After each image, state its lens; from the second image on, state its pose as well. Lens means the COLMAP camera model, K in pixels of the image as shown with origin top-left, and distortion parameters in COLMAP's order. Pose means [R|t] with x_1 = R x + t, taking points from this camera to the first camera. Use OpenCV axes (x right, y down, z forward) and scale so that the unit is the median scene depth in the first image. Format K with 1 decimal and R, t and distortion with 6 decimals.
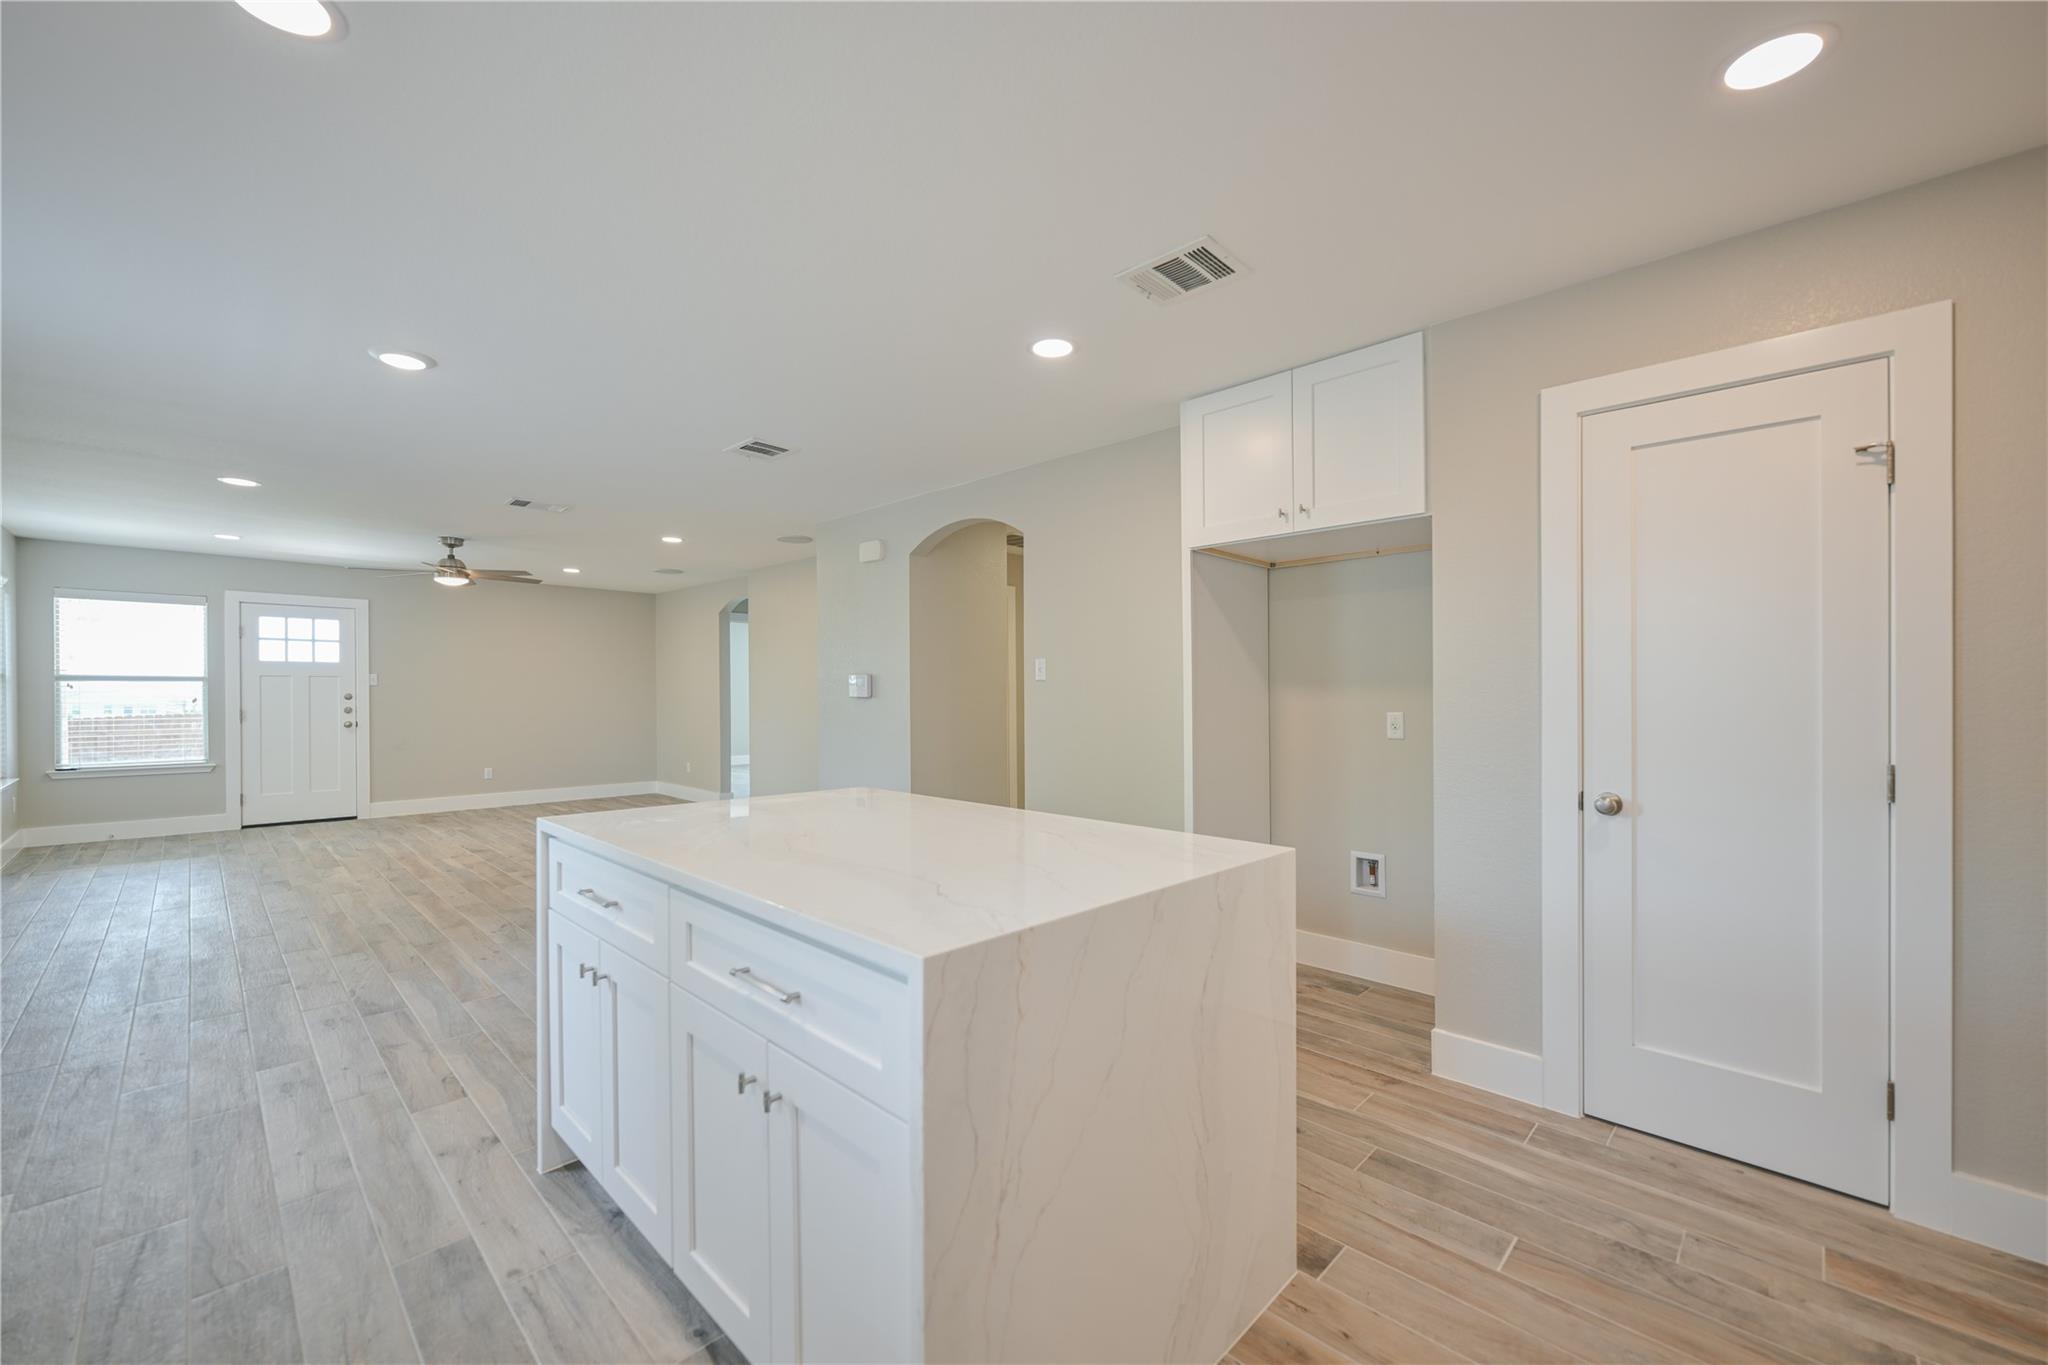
lens RADIAL K [[824.9, 0, 1039.0], [0, 824.9, 696.8], [0, 0, 1]] dist [-0.000783, -0.000088]
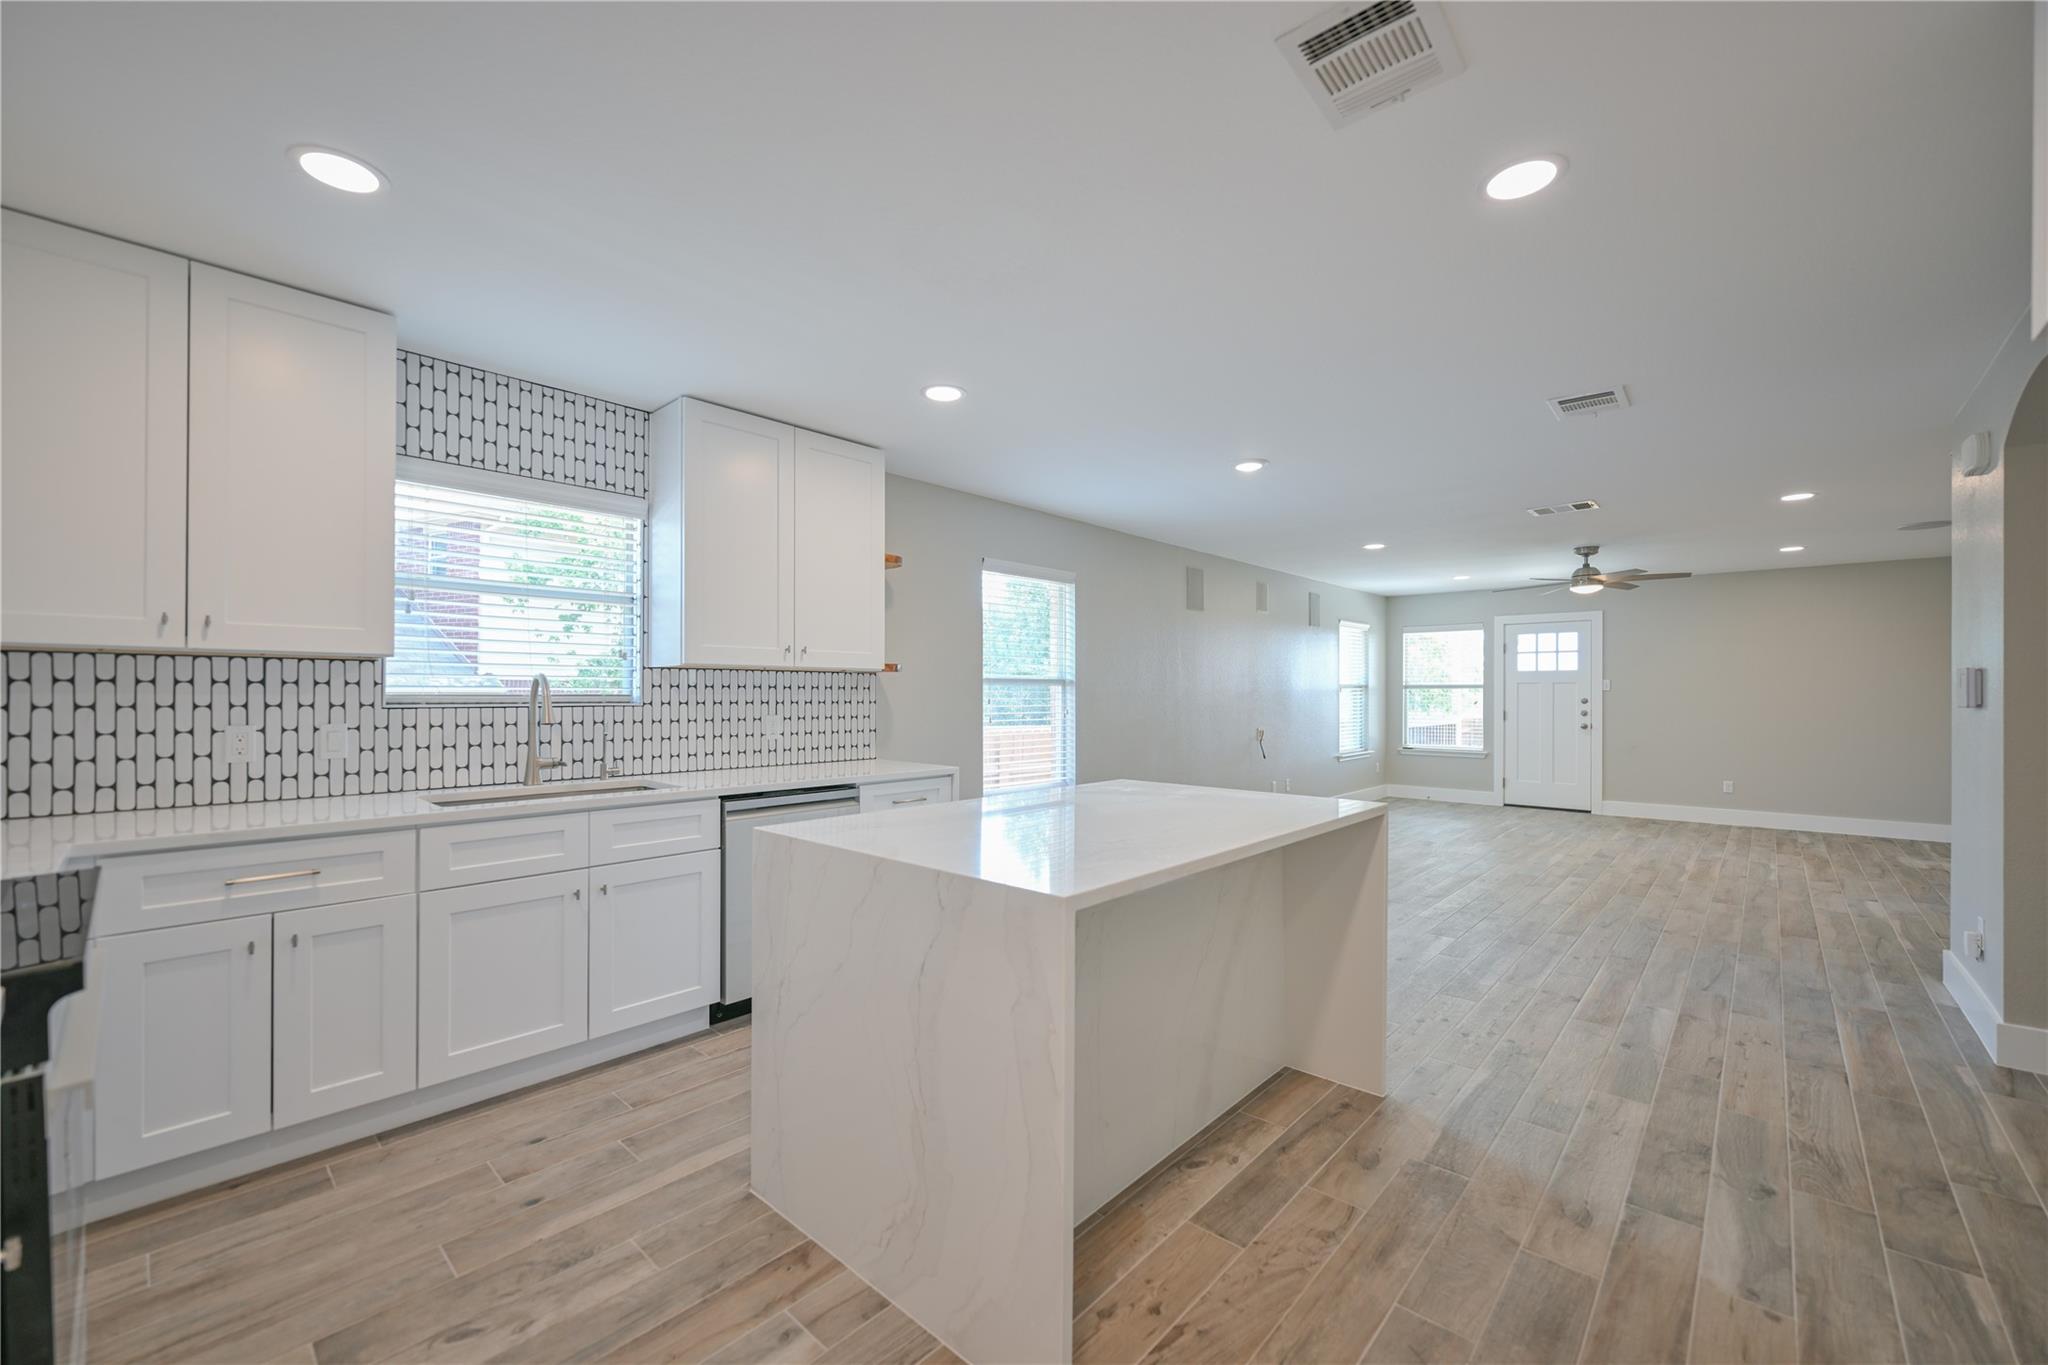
lens RADIAL K [[824.9, 0, 1011.2], [0, 824.9, 698.9], [0, 0, 1]] dist [-0.000783, -0.000088]
pose [[0.022721, 0.002817, -0.999738, 0.268455], [-0.006184, 0.999977, 0.002678, -0.000873], [0.999723, 0.006121, 0.022738, 0.228419]]
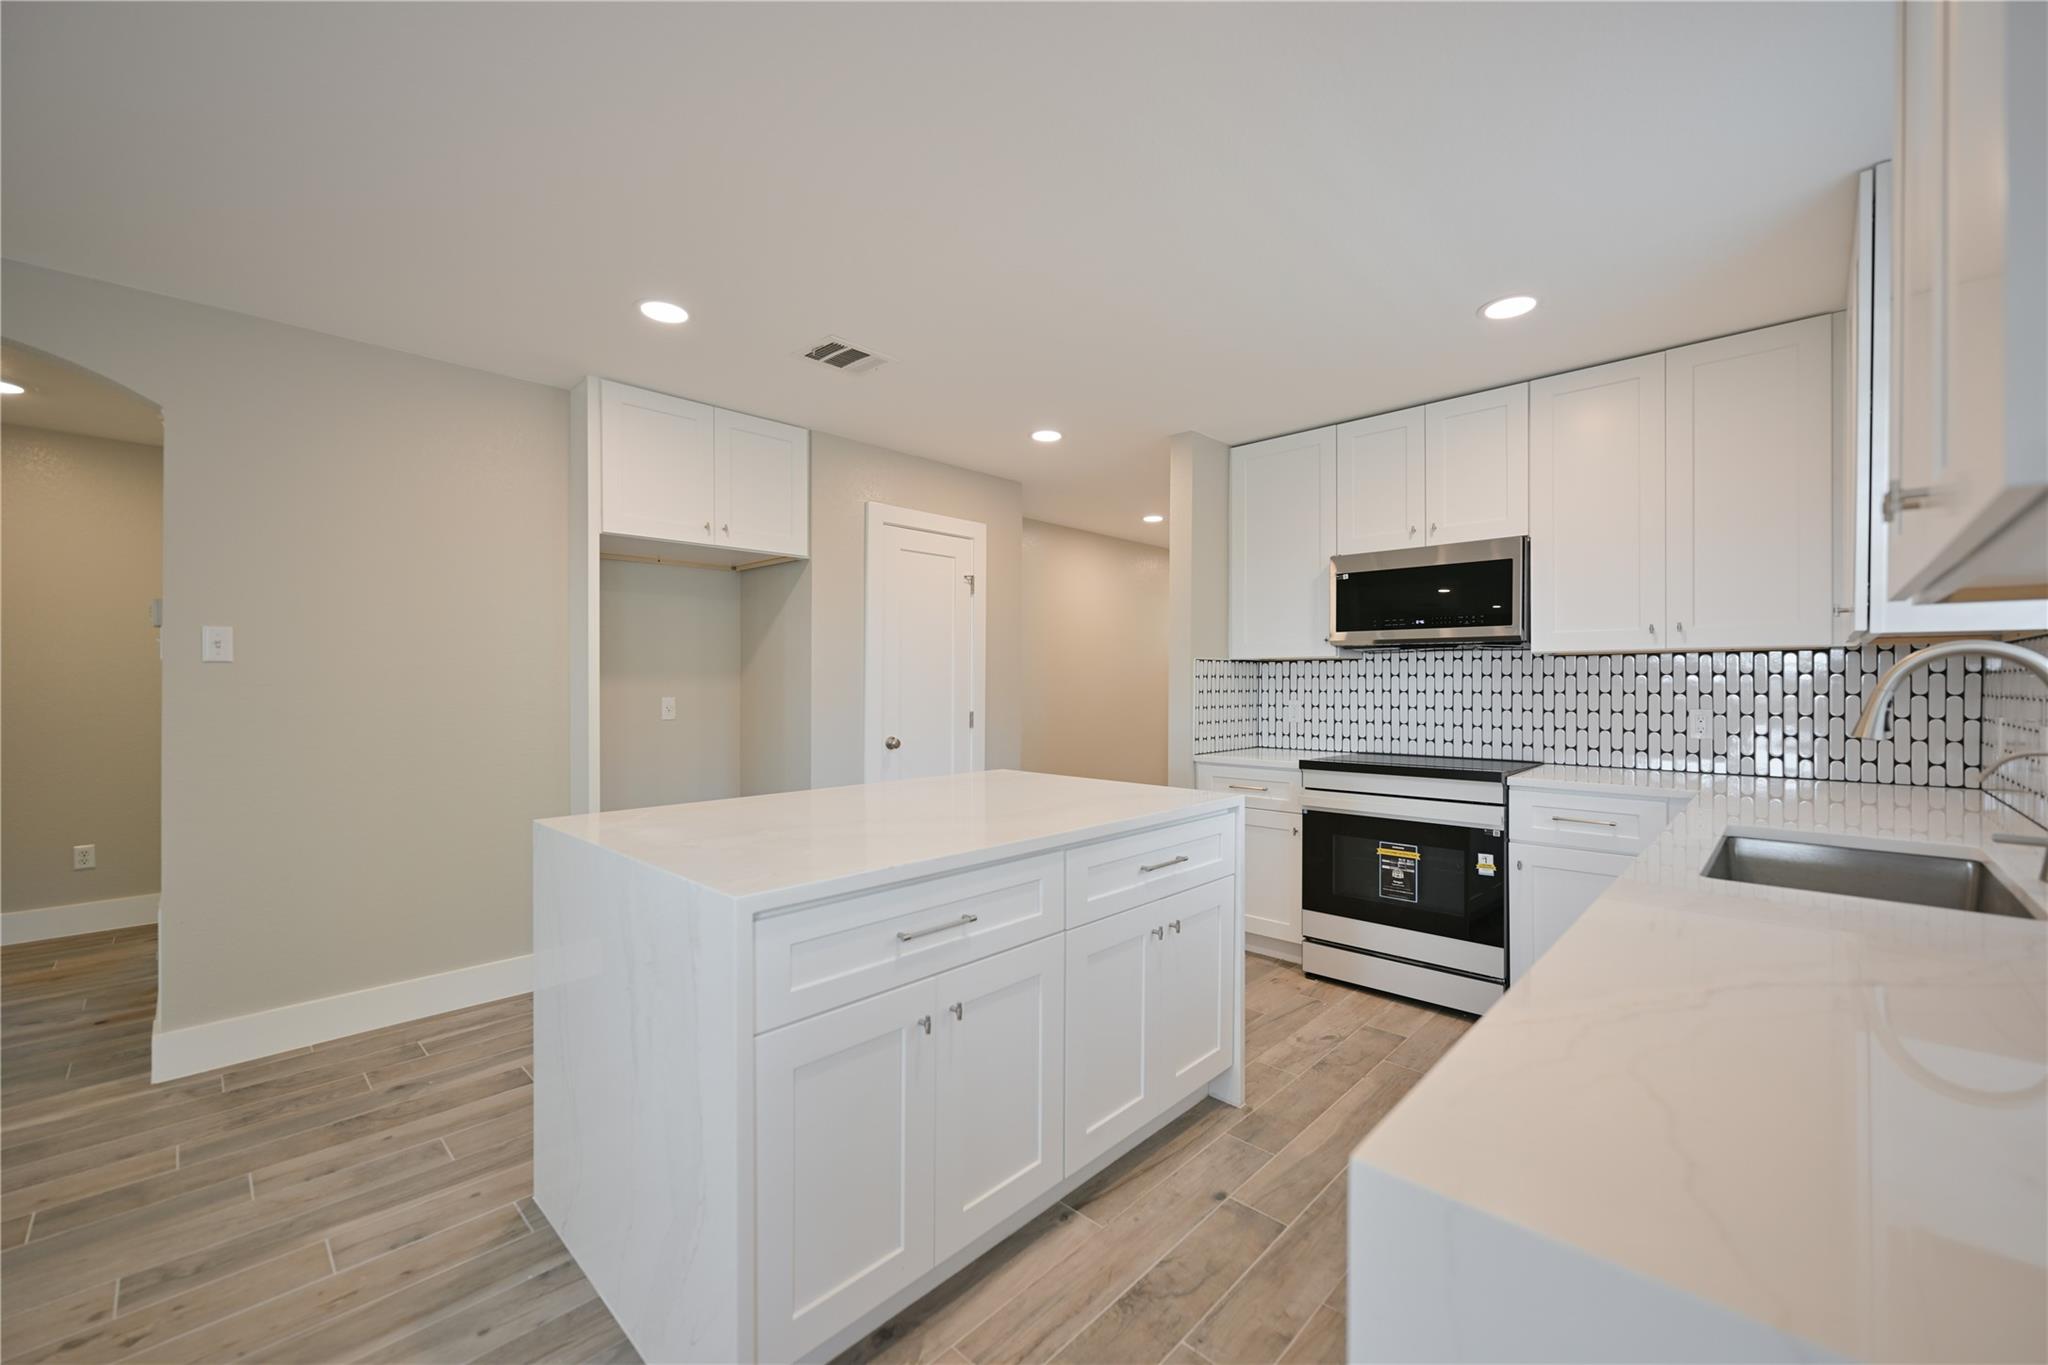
lens RADIAL K [[824.9, 0, 989.8], [0, 824.9, 682.1], [0, 0, 1]] dist [-0.000783, -0.000088]
pose [[0.020010, 0.001129, 0.999799, -0.360405], [0.002734, 0.999996, -0.001184, -0.000568], [-0.999796, 0.002757, 0.020007, 0.242579]]
